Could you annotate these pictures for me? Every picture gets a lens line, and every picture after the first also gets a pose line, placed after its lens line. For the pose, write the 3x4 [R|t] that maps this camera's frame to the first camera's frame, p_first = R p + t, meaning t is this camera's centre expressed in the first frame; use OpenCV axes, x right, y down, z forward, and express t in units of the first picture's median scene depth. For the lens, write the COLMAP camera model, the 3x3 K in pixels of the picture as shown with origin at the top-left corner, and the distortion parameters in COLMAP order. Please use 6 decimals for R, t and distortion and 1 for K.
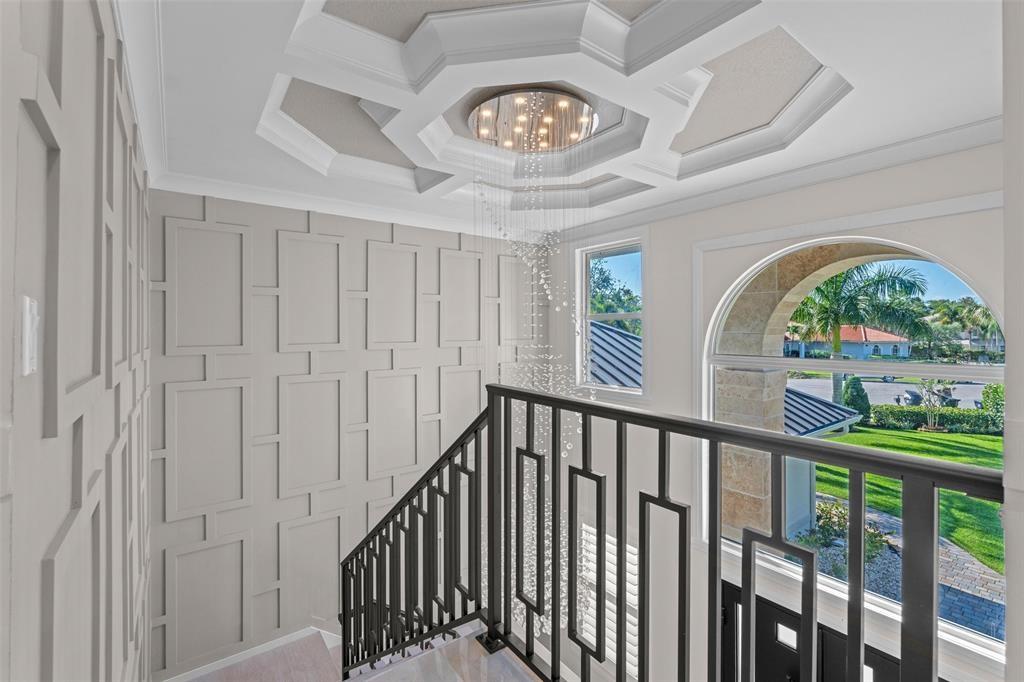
lens RADIAL K [[447.0, 0, 509.5], [0, 447.0, 333.8], [0, 0, 1]] dist [-0.009991, 0.000034]
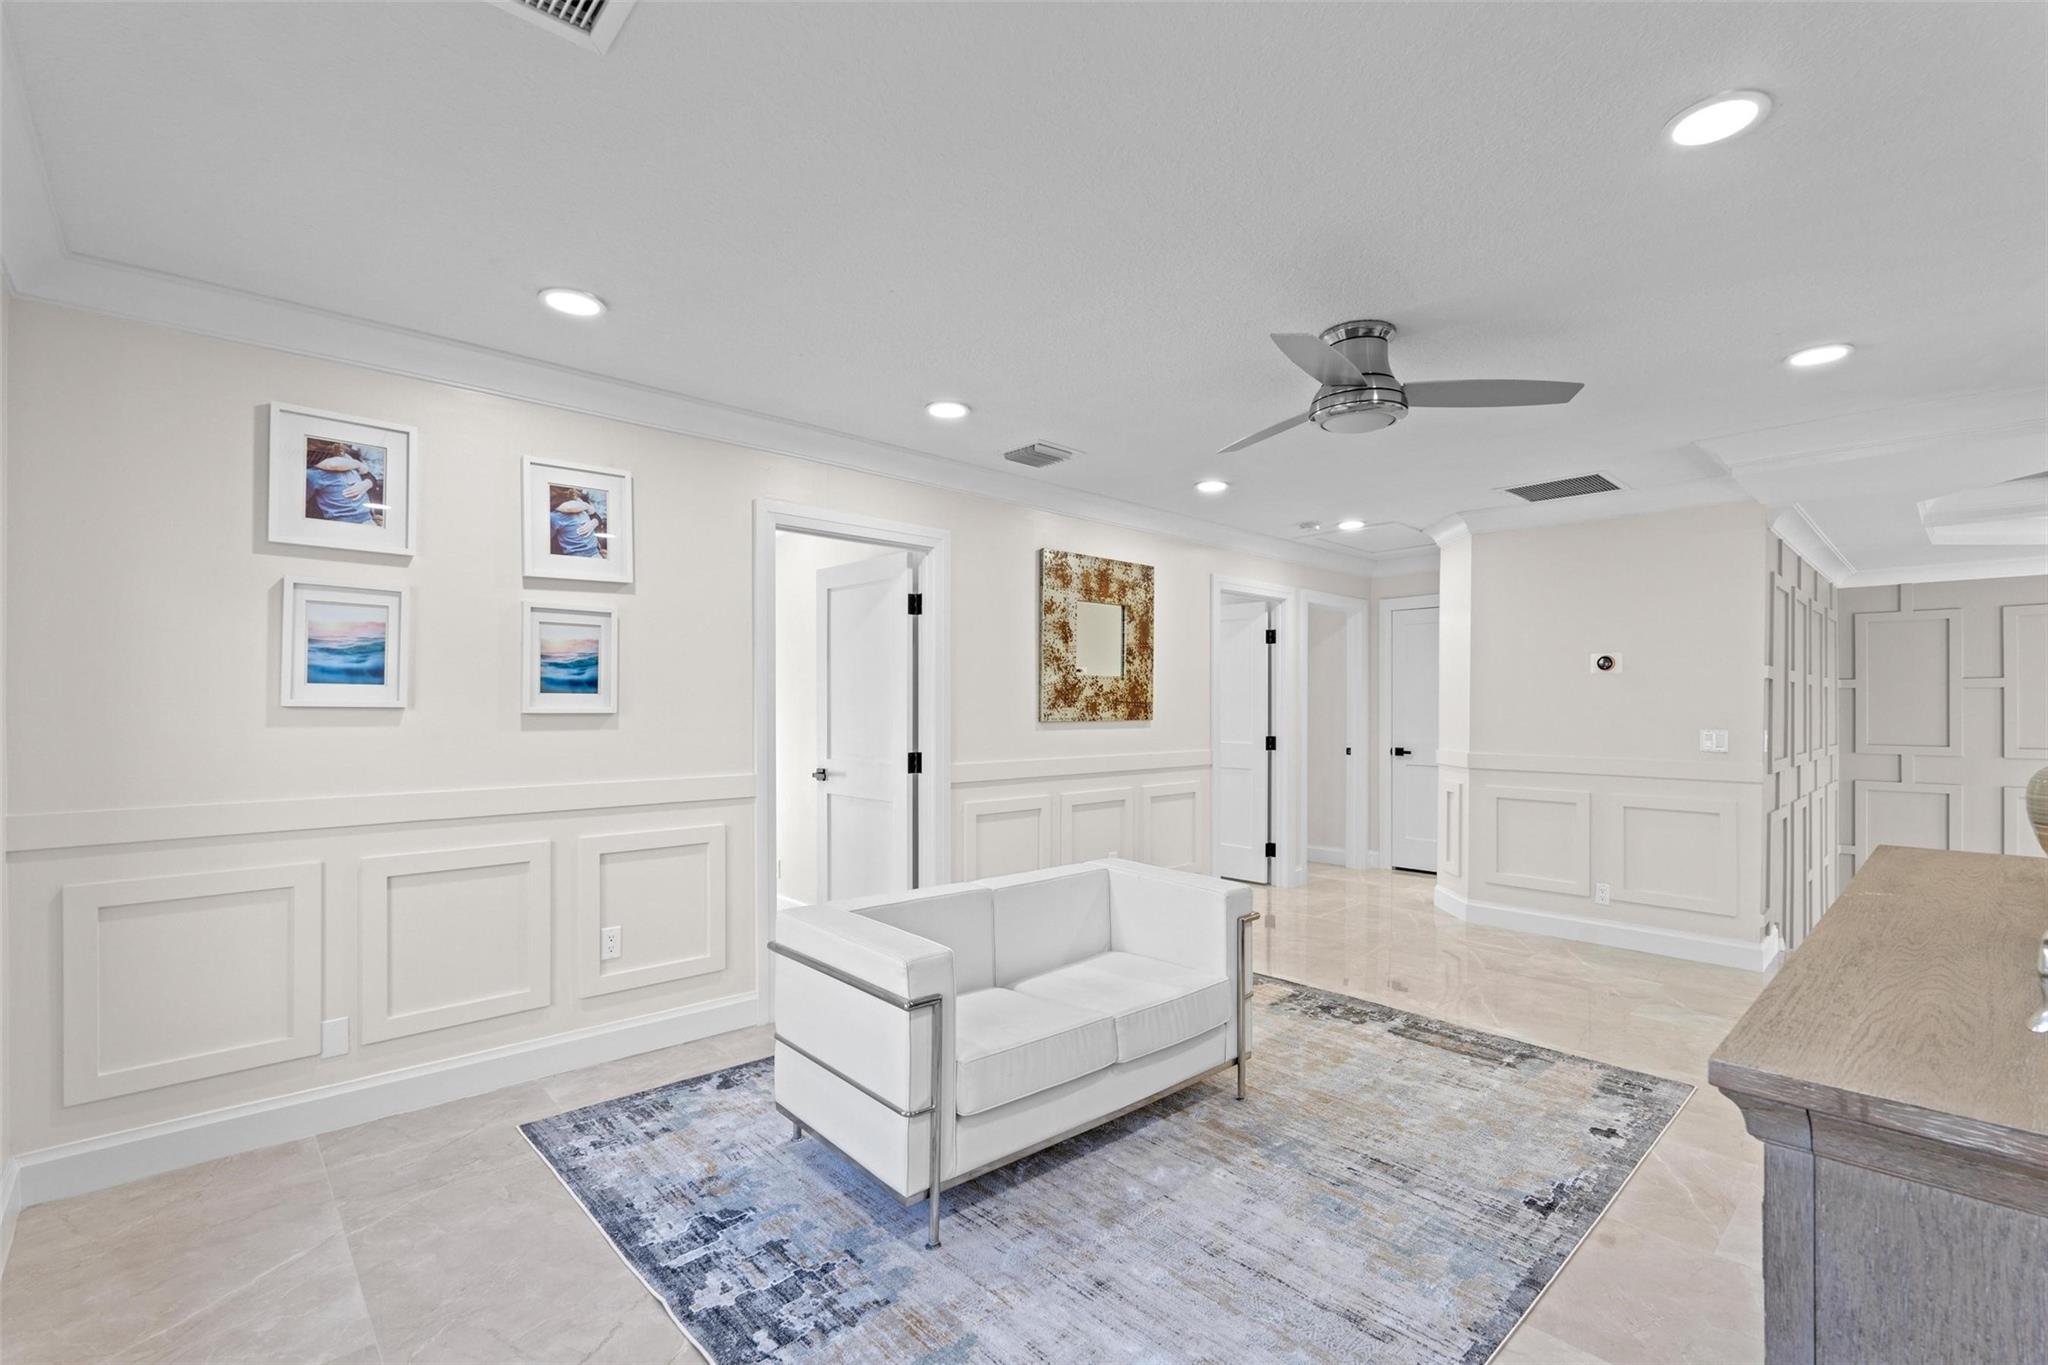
lens RADIAL K [[893.9, 0, 1032.6], [0, 893.9, 696.5], [0, 0, 1]] dist [-0.009991, 0.000034]
pose [[0.108355, -0.007840, -0.994081, 1.035772], [-0.006891, 0.999939, -0.008638, -0.048505], [0.994088, 0.007786, 0.108294, -1.087506]]
